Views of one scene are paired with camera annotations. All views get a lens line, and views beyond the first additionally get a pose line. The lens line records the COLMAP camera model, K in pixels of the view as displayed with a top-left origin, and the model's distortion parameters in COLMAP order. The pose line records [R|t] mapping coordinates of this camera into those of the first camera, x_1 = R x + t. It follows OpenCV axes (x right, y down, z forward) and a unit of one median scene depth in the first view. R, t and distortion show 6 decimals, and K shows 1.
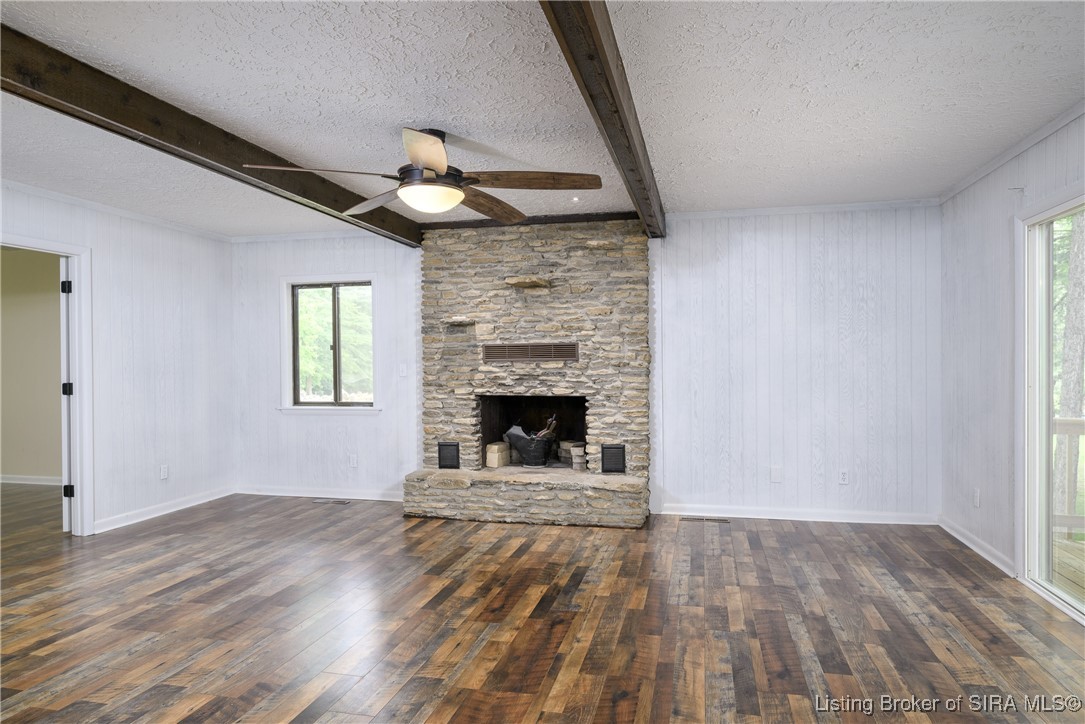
lens RADIAL K [[658.3, 0, 540.1], [0, 658.3, 361.6], [0, 0, 1]] dist [0.003699, -0.005339]
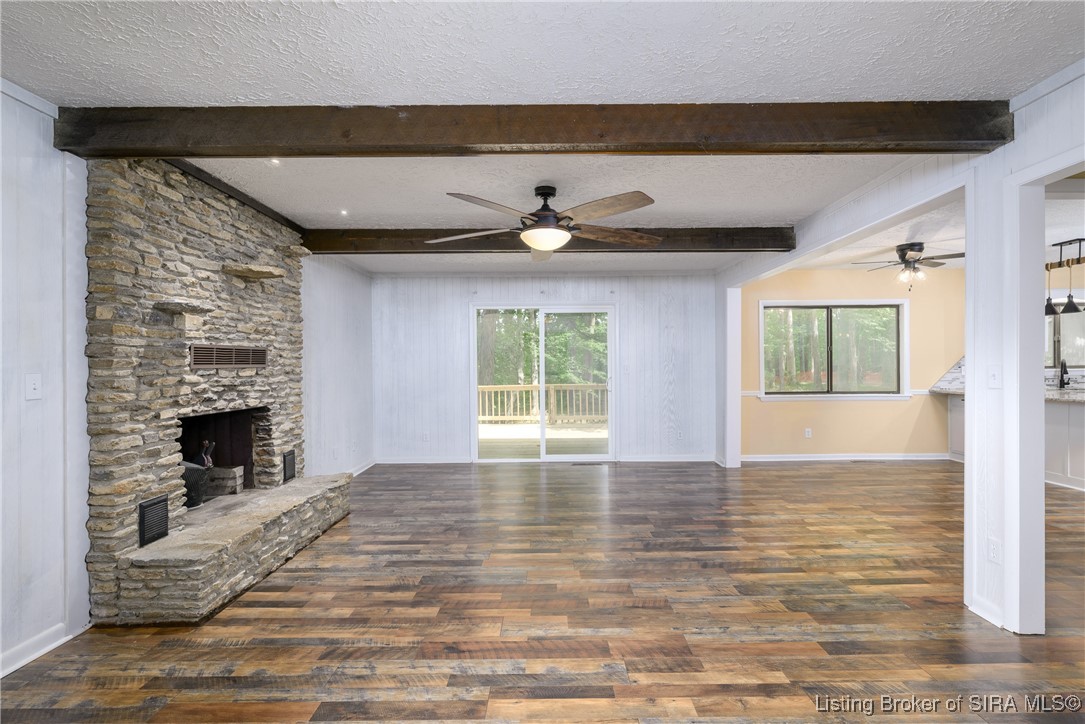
lens RADIAL K [[539.1, 0, 540.1], [0, 539.1, 364.4], [0, 0, 1]] dist [-0.000561, 0.001227]
pose [[-0.246944, 0.009257, 0.968986, -0.748595], [0.011285, 0.999914, -0.006677, 0.003420], [-0.968964, 0.009287, -0.247027, 0.800626]]
